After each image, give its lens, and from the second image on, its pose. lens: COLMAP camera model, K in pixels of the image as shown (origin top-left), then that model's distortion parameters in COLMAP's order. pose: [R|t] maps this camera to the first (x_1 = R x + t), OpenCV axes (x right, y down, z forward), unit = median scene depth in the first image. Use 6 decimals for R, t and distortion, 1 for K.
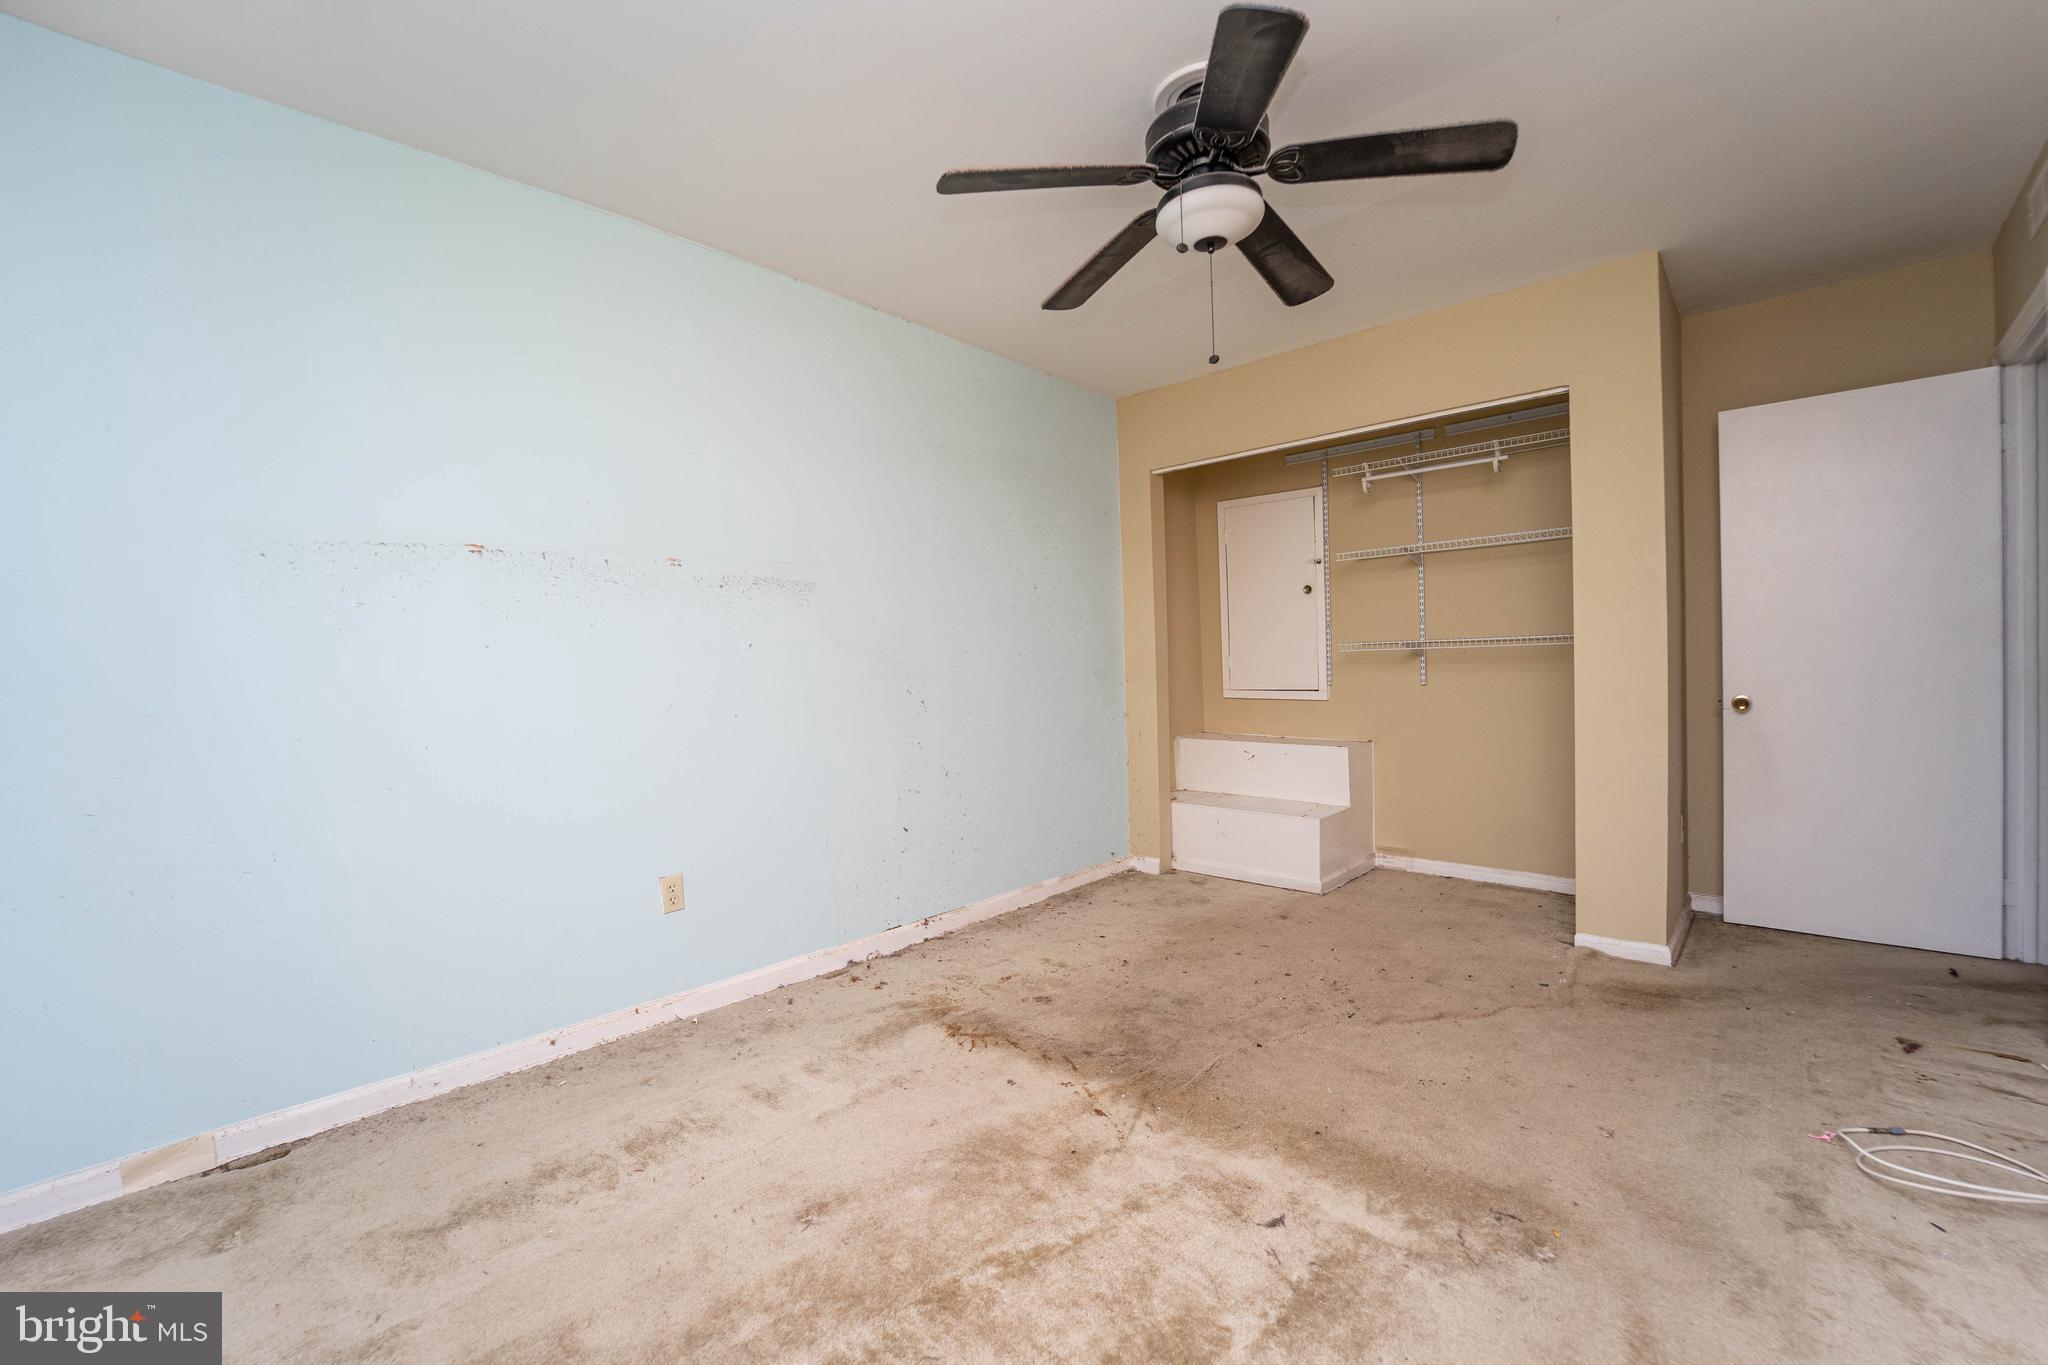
lens RADIAL K [[862.6, 0, 1040.1], [0, 862.6, 681.5], [0, 0, 1]] dist [-0.003930, -0.000717]
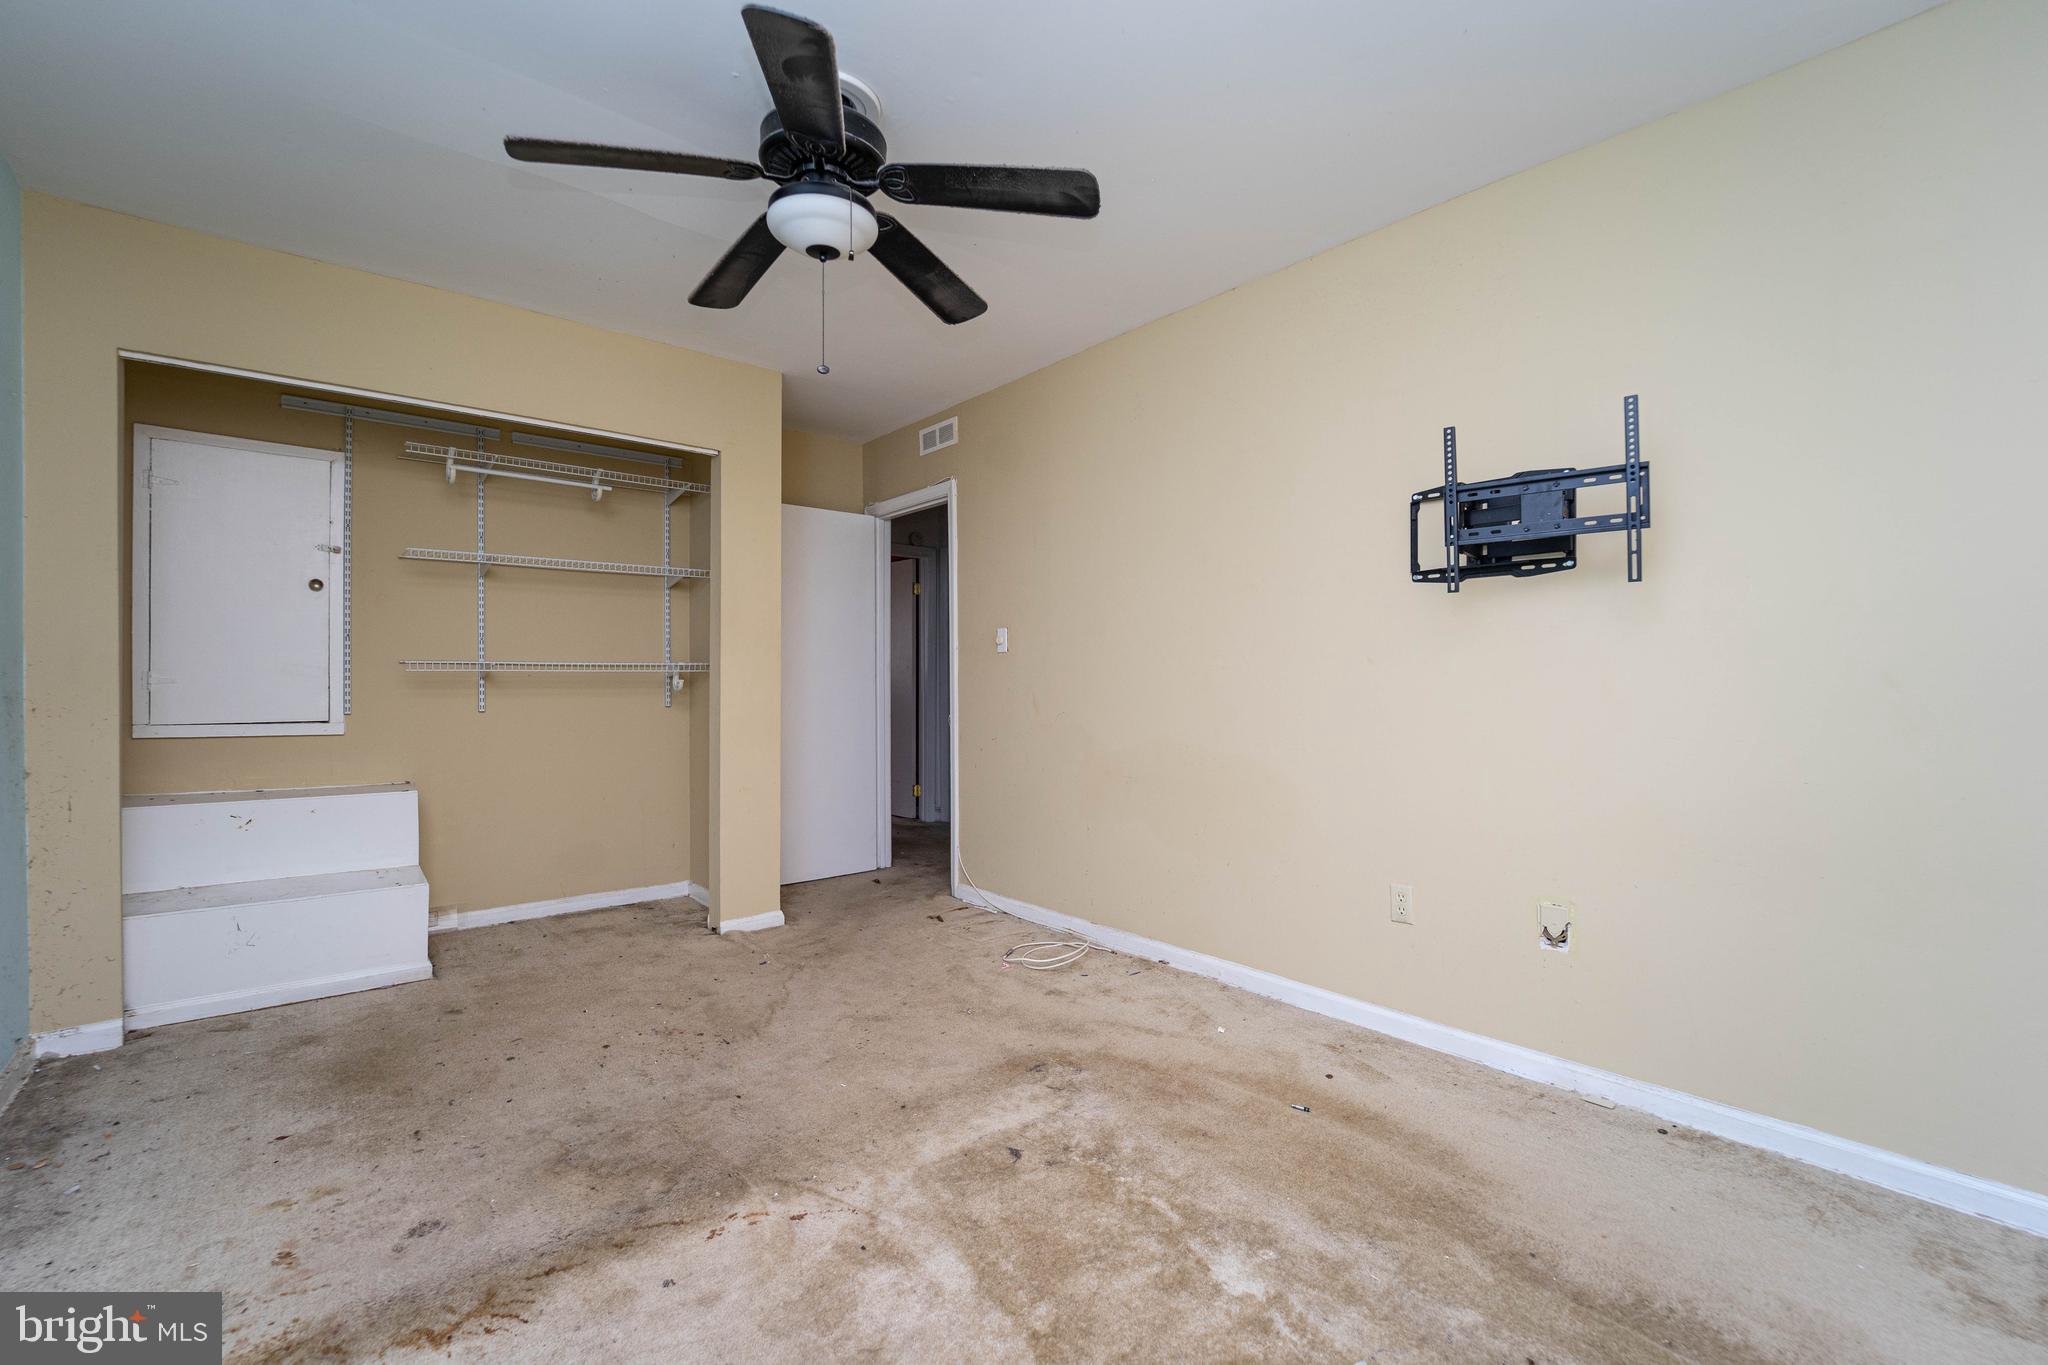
lens RADIAL K [[862.6, 0, 1040.1], [0, 862.6, 681.5], [0, 0, 1]] dist [-0.003930, -0.000717]
pose [[0.125337, 0.023517, 0.991836, -0.476891], [0.013082, 0.999593, -0.025354, 0.003429], [-0.992028, 0.016153, 0.124978, 0.420734]]
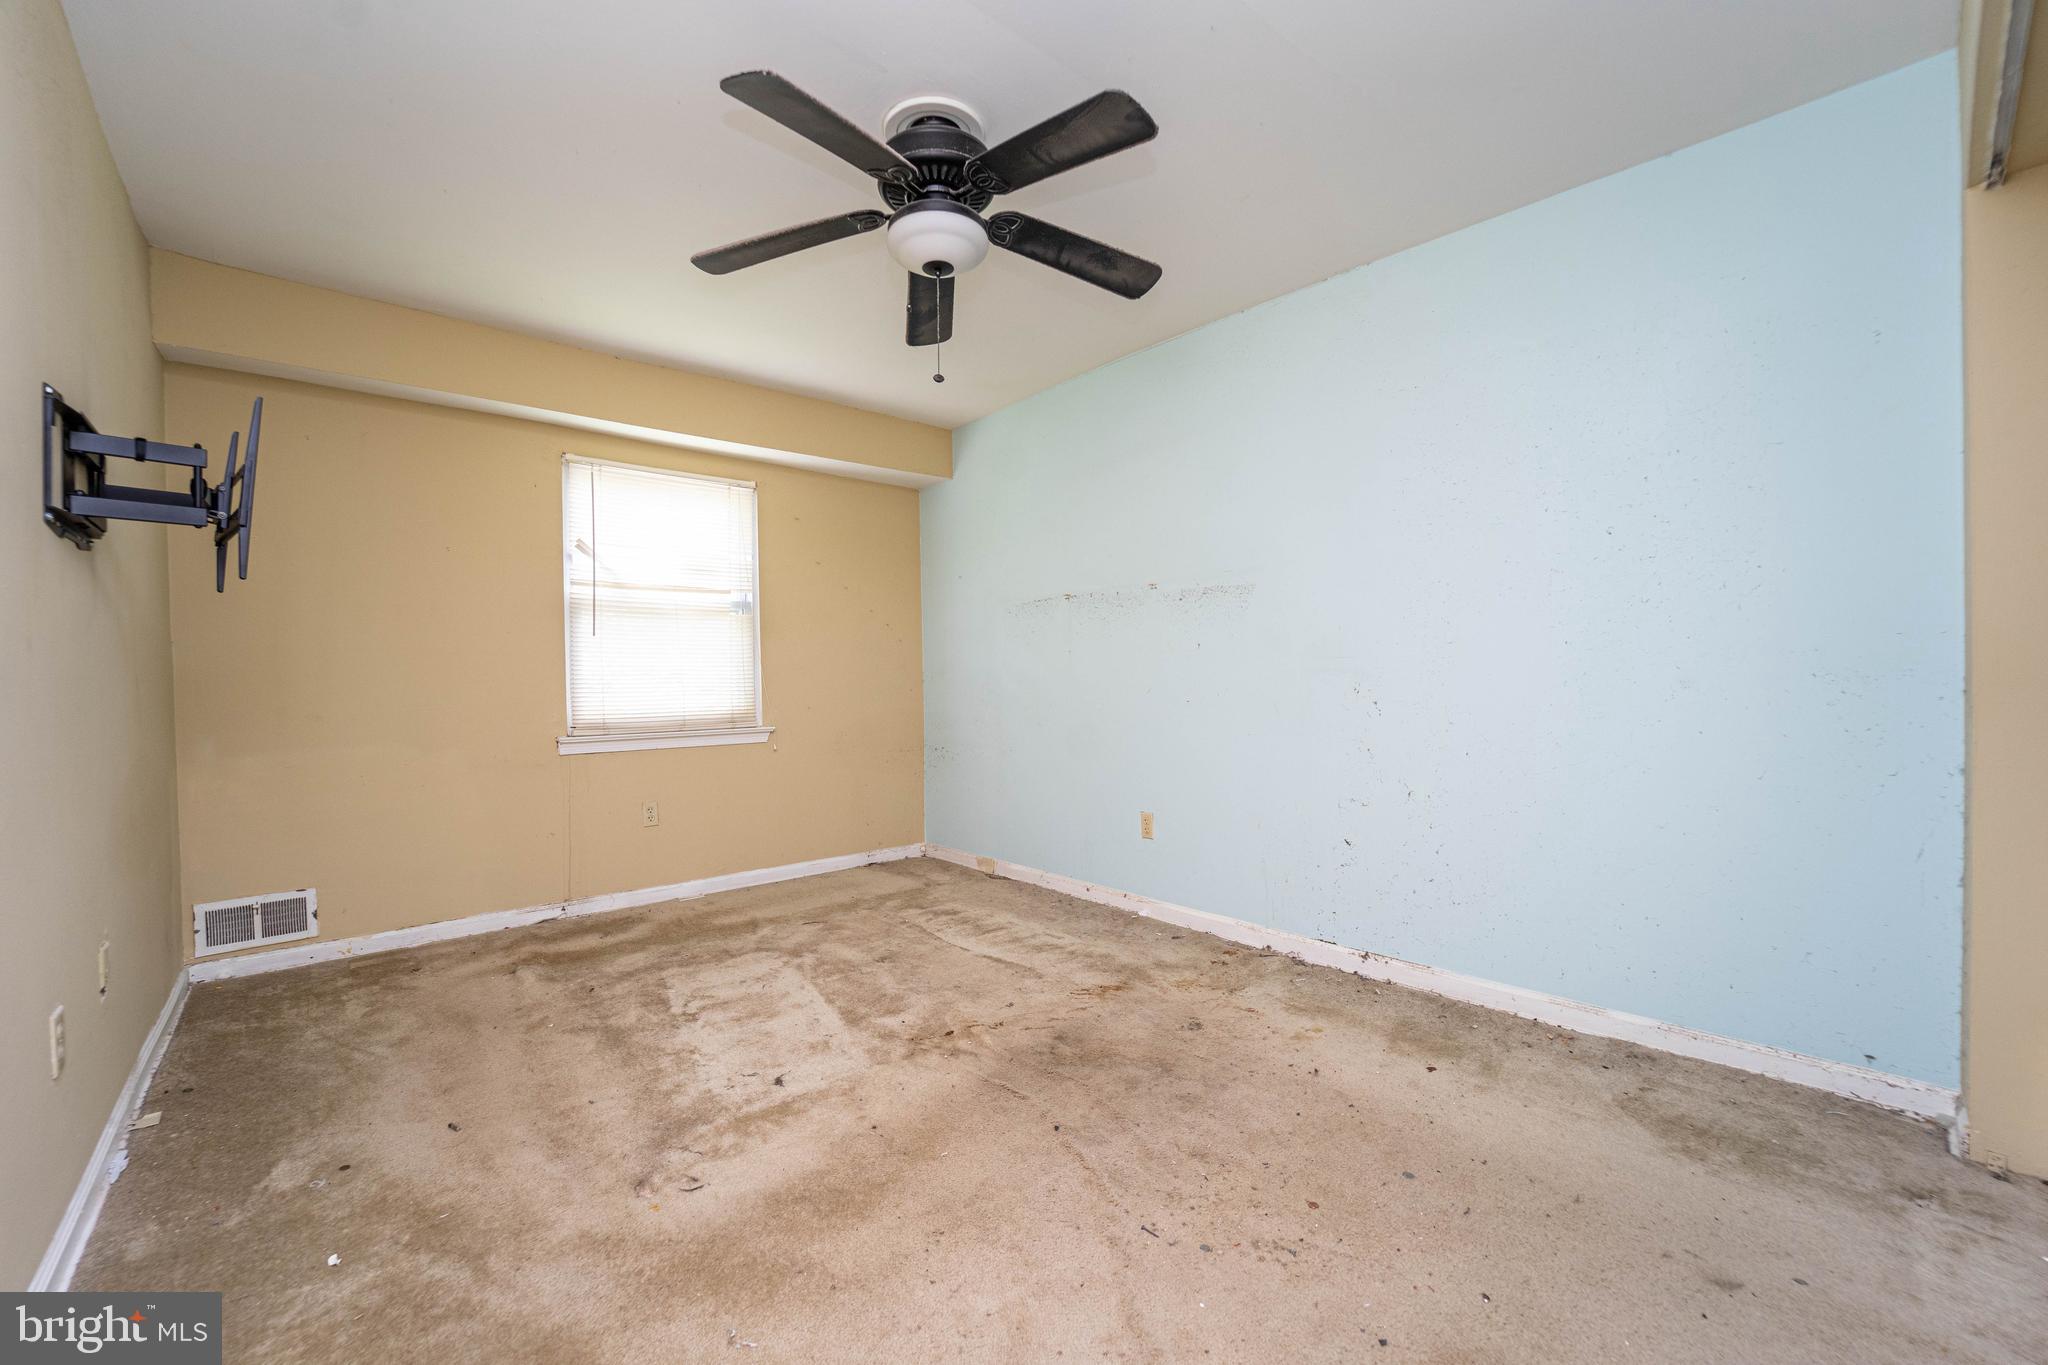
lens RADIAL K [[862.6, 0, 1040.1], [0, 862.6, 681.5], [0, 0, 1]] dist [-0.003930, -0.000717]
pose [[-0.116862, 0.028414, -0.992742, 0.799151], [-0.008245, 0.999528, 0.029579, -0.021604], [0.993114, 0.011642, -0.116573, 0.811525]]
